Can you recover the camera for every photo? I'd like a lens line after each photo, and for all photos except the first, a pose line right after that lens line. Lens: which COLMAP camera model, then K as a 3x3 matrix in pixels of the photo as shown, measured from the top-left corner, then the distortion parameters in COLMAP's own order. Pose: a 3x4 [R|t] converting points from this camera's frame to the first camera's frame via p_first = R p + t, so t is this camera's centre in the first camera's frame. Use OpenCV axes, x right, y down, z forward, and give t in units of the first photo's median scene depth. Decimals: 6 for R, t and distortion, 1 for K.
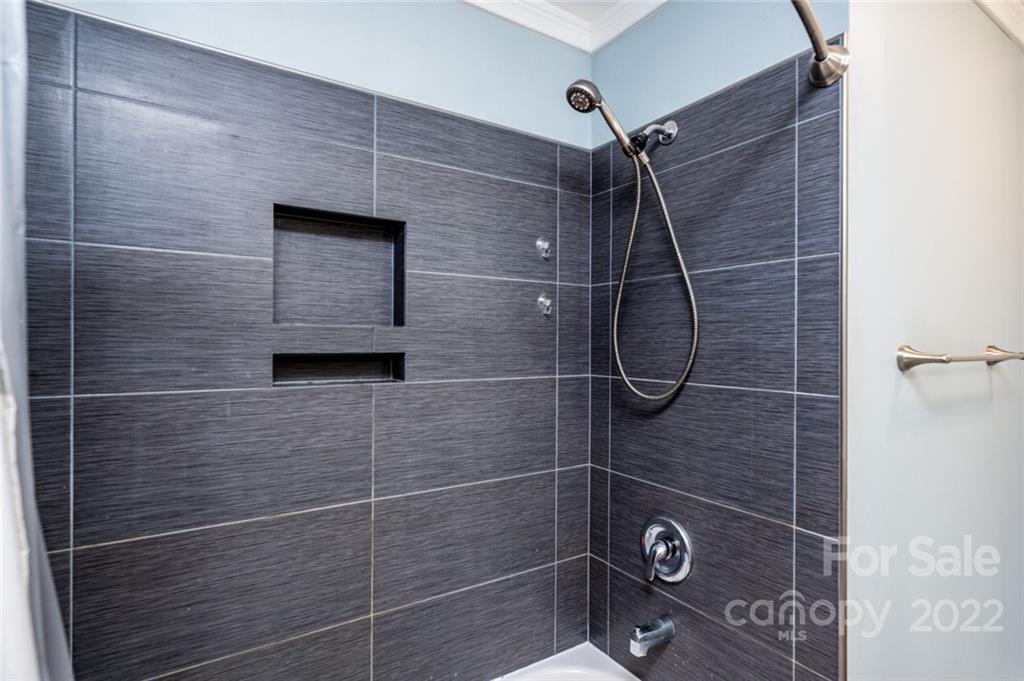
lens RADIAL K [[522.1, 0, 514.1], [0, 522.1, 344.3], [0, 0, 1]] dist [-0.002412, 0.000947]
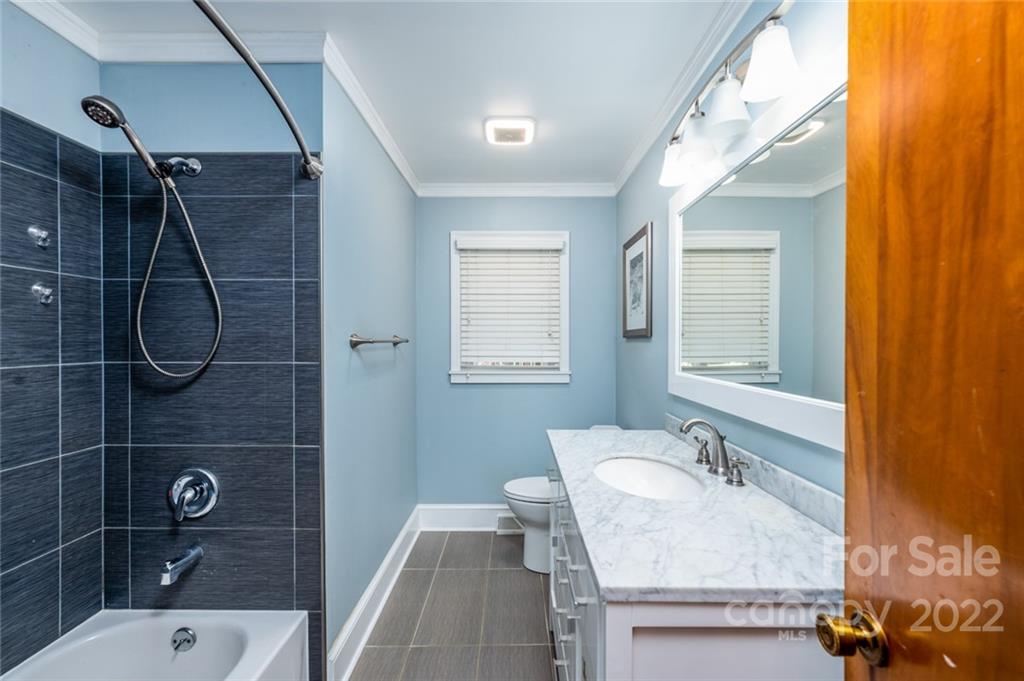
lens RADIAL K [[413.1, 0, 514.9], [0, 413.1, 341.6], [0, 0, 1]] dist [0.000664, 0.000566]
pose [[0.548264, -0.008988, 0.836257, -0.123726], [0.004469, 0.999959, 0.007818, 0.016573], [-0.836293, -0.000549, 0.548282, -0.218255]]
